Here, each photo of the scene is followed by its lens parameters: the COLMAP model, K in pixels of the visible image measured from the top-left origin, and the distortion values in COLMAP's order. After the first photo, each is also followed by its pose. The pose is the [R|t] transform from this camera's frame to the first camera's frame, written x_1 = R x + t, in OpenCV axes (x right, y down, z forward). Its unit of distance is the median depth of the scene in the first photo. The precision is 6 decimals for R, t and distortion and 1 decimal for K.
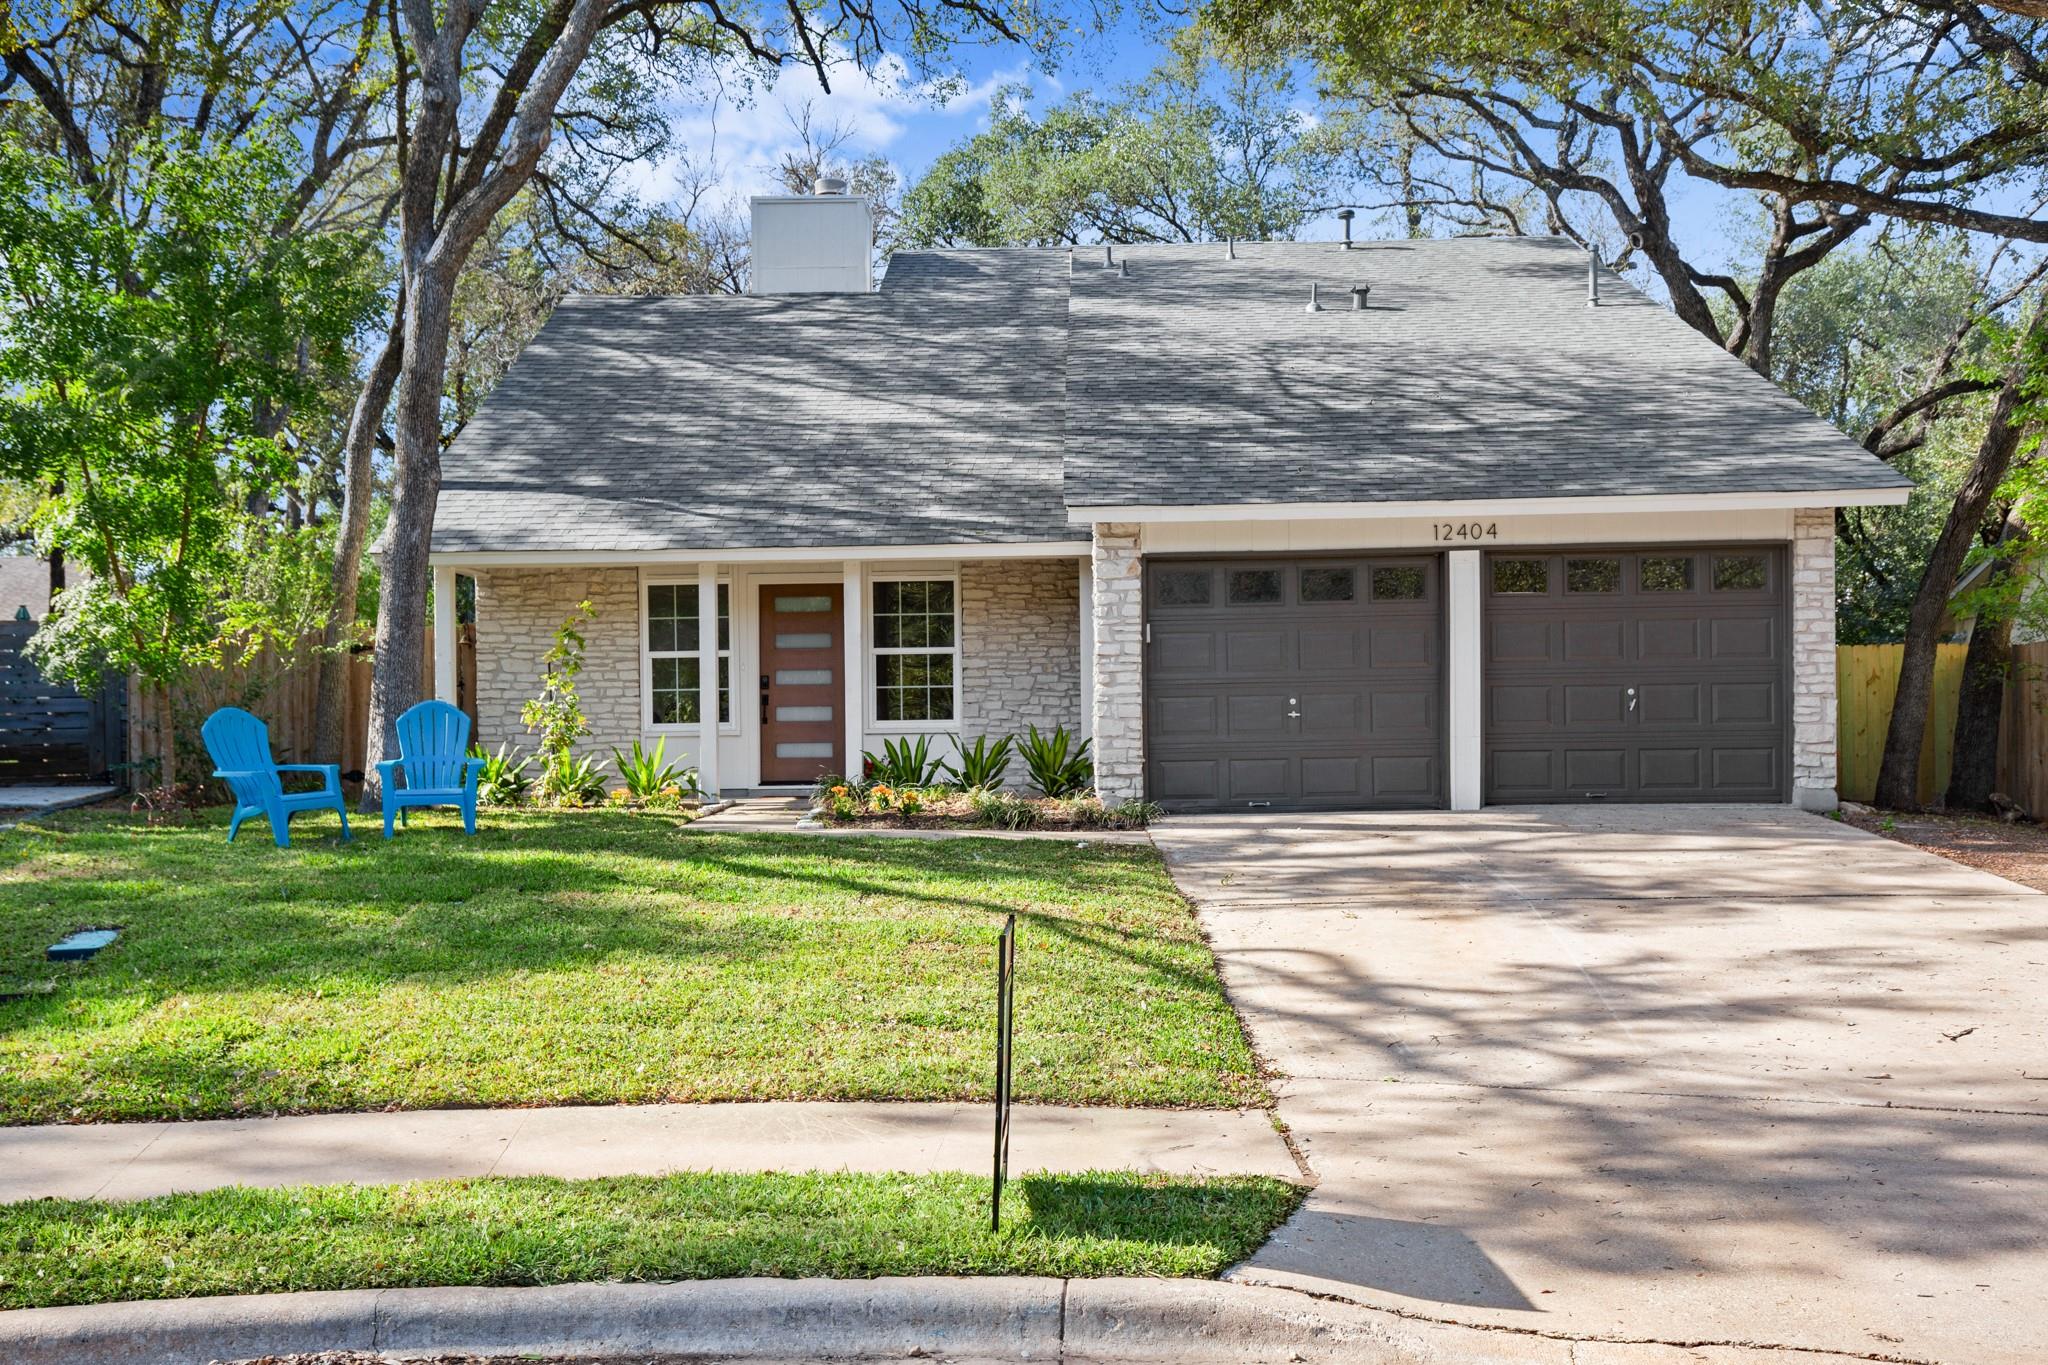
lens RADIAL K [[1884.8, 0, 1024.4], [0, 1884.8, 687.3], [0, 0, 1]] dist [0.036993, 0.000000]
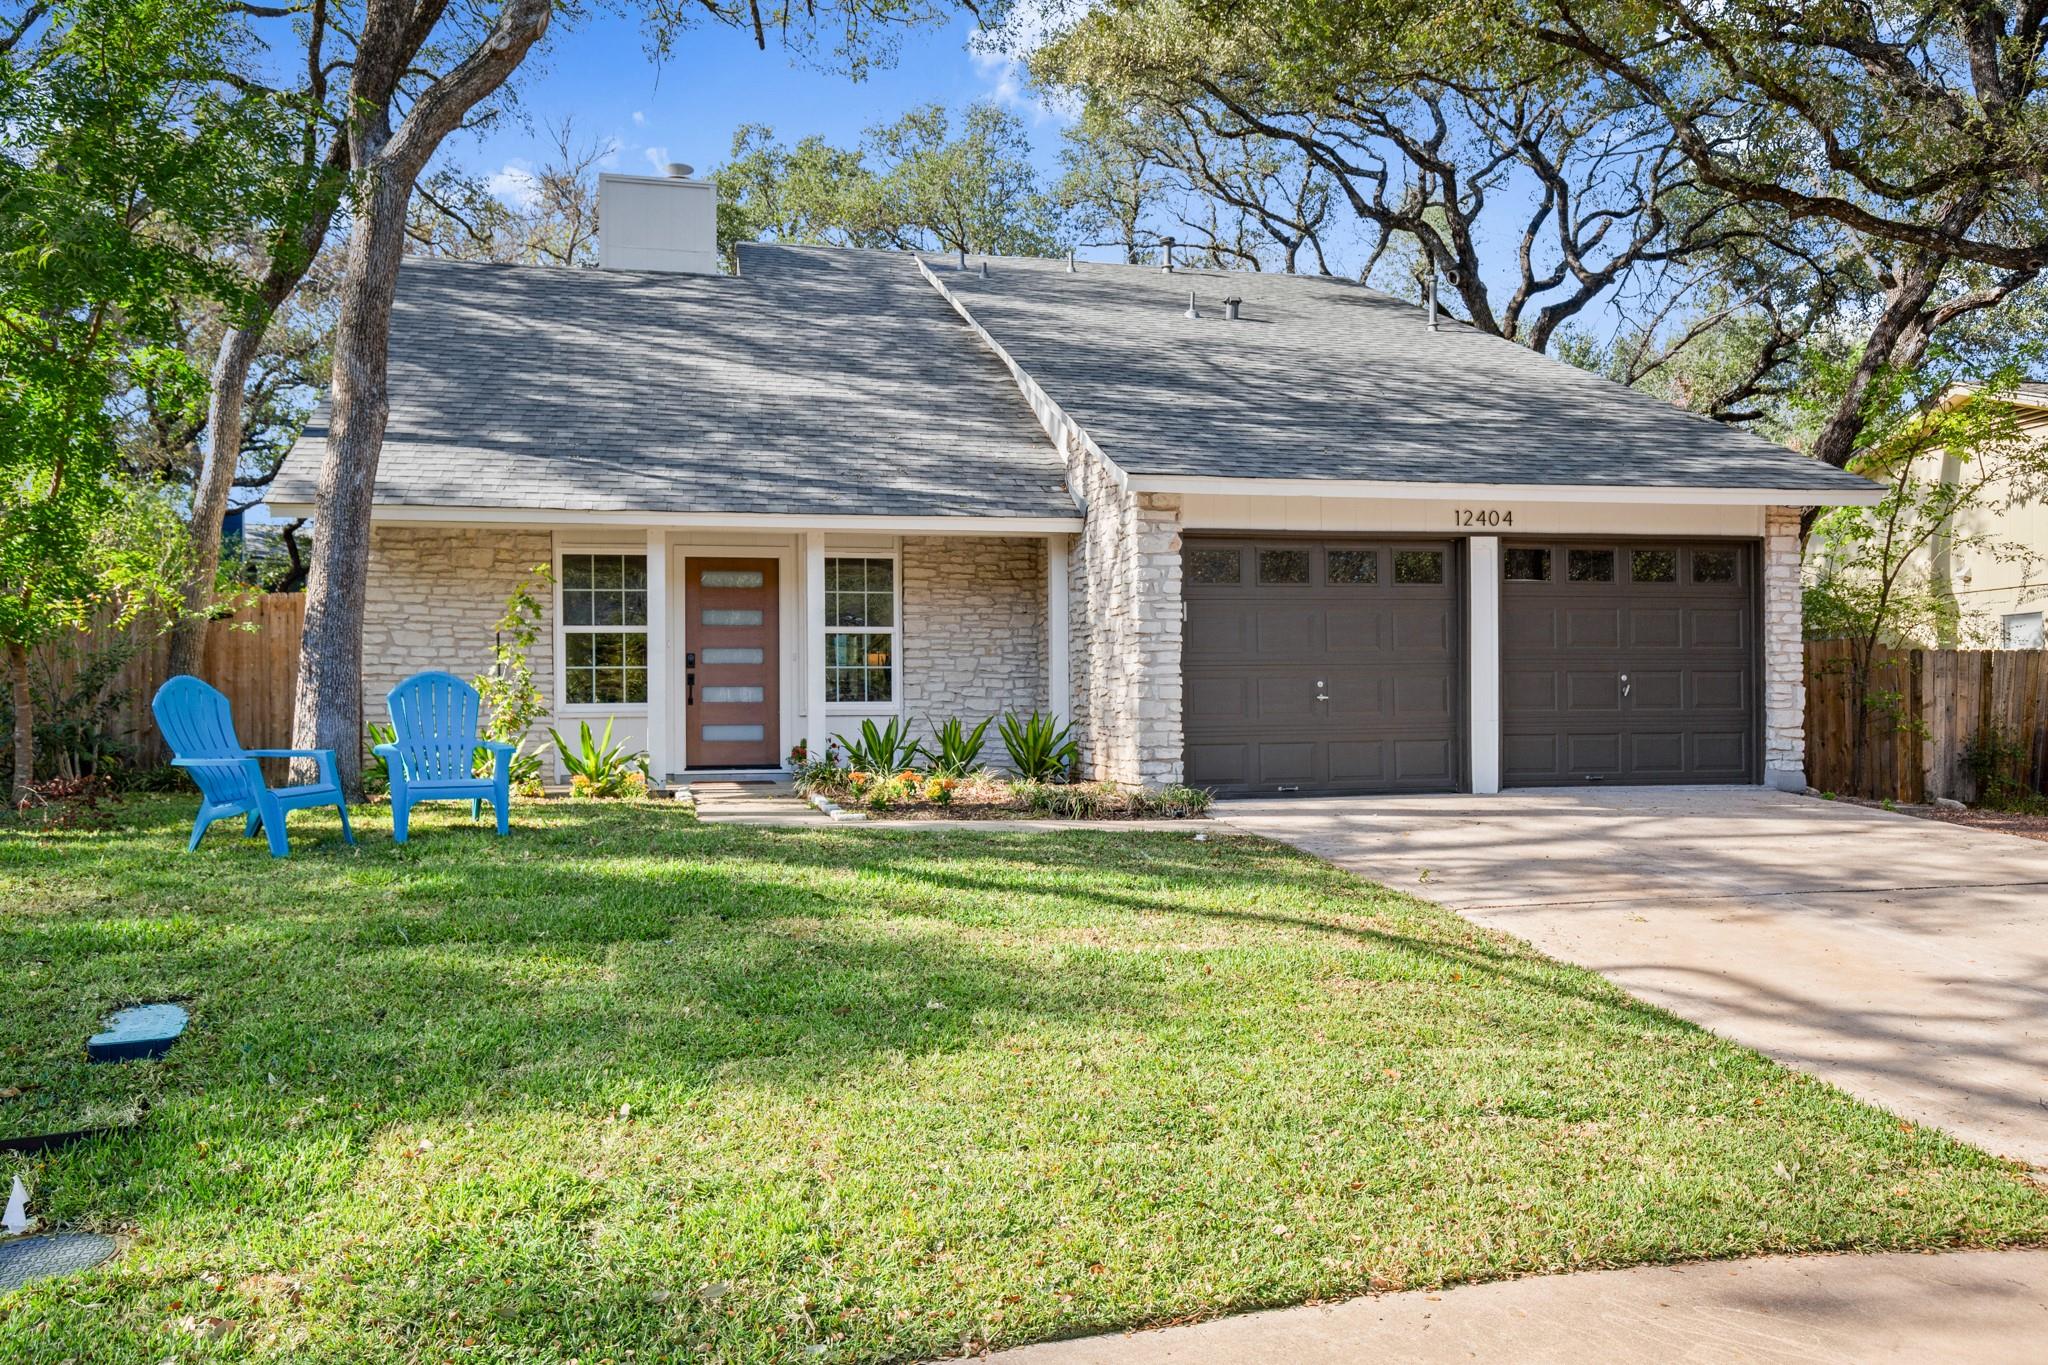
lens RADIAL K [[1545.7, 0, 1023.6], [0, 1545.7, 669.1], [0, 0, 1]] dist [0.016396, 0.008607]
pose [[0.967434, 0.012422, 0.252817, -0.190237], [-0.010290, 0.999900, -0.009751, 0.008153], [-0.252912, 0.006832, 0.967465, 0.231134]]
